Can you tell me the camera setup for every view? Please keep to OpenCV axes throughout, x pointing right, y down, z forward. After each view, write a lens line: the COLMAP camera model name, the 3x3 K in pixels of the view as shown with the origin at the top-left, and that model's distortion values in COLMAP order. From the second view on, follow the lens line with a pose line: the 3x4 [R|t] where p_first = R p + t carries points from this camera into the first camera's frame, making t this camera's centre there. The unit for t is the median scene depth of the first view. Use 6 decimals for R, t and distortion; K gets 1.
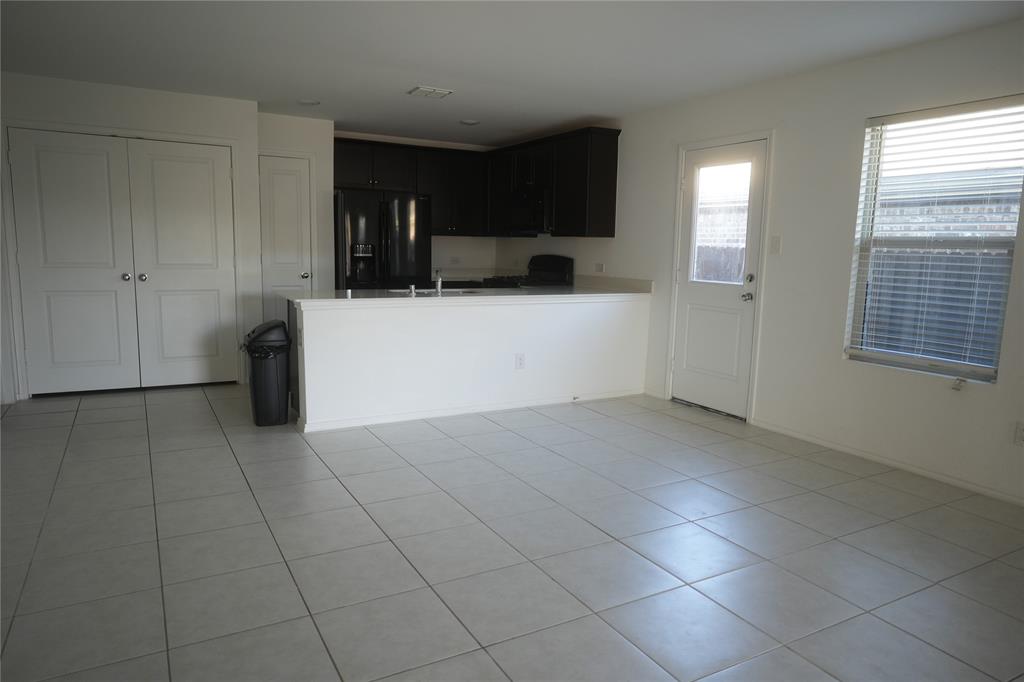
lens RADIAL K [[678.9, 0, 508.4], [0, 678.9, 338.8], [0, 0, 1]] dist [0.007036, -0.003038]
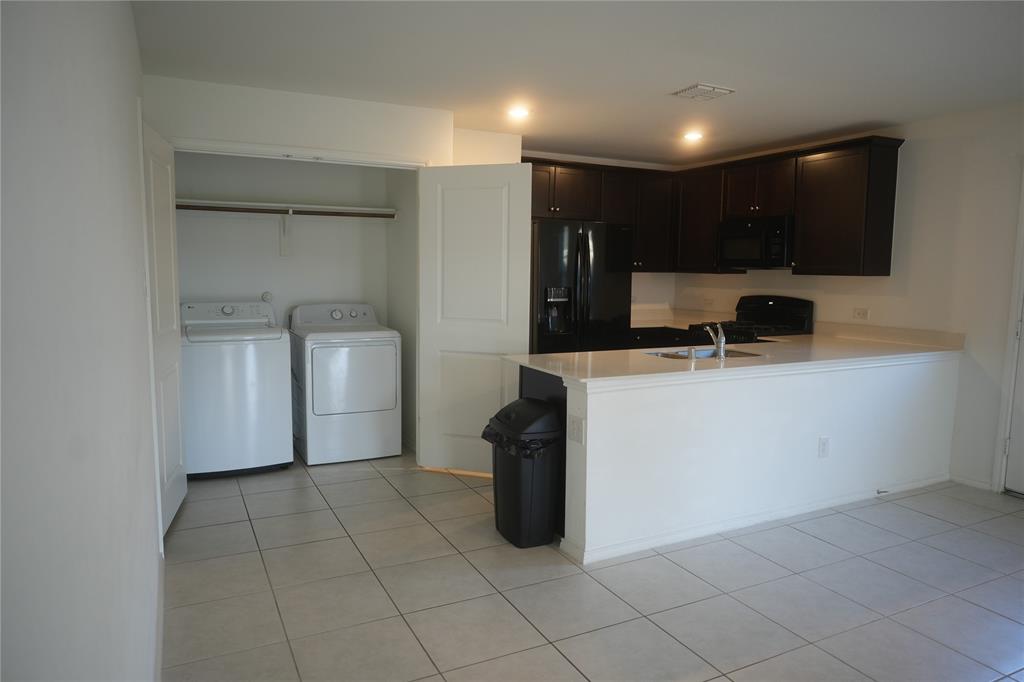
lens RADIAL K [[678.9, 0, 516.6], [0, 678.9, 343.6], [0, 0, 1]] dist [0.007036, -0.003038]
pose [[0.999074, -0.007344, -0.042384, -0.252732], [0.006178, 0.999601, -0.027566, -0.054465], [0.042570, 0.027278, 0.998721, 0.208733]]
